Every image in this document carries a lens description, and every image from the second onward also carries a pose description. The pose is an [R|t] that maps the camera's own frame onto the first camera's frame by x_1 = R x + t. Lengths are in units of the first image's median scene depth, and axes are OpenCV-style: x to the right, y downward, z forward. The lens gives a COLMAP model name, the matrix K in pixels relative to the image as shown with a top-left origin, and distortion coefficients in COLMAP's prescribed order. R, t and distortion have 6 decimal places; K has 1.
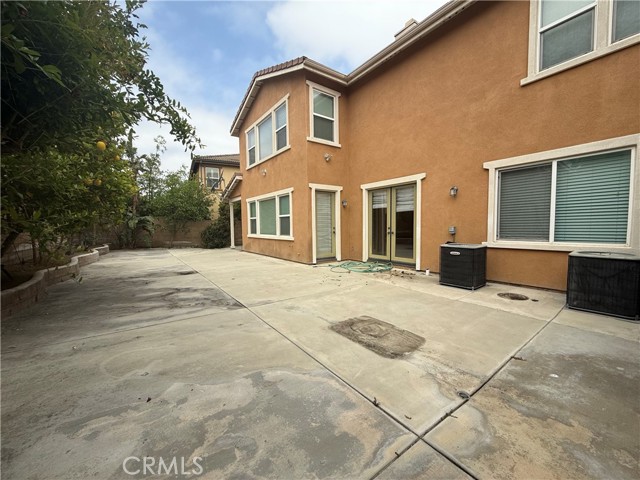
lens RADIAL K [[254.3, 0, 318.7], [0, 254.3, 240.2], [0, 0, 1]] dist [-0.004519, -0.000084]
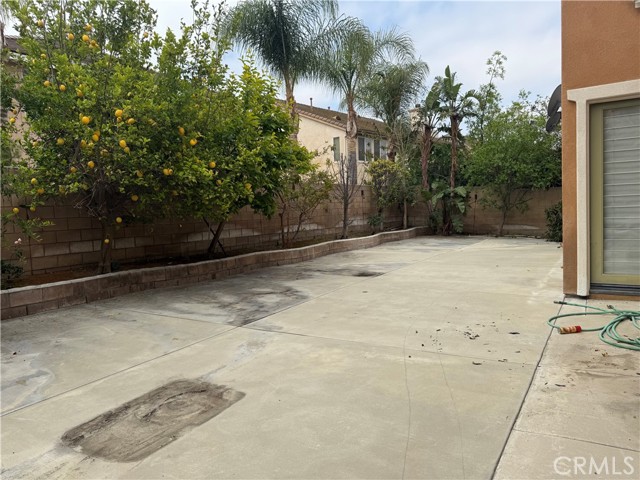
lens RADIAL K [[451.4, 0, 320.2], [0, 451.4, 240.4], [0, 0, 1]] dist [0.002521, -0.017775]
pose [[0.381447, 0.059444, -0.922477, 1.141900], [-0.018488, 0.998221, 0.056680, -0.058698], [0.924206, -0.004565, 0.381868, 0.892327]]
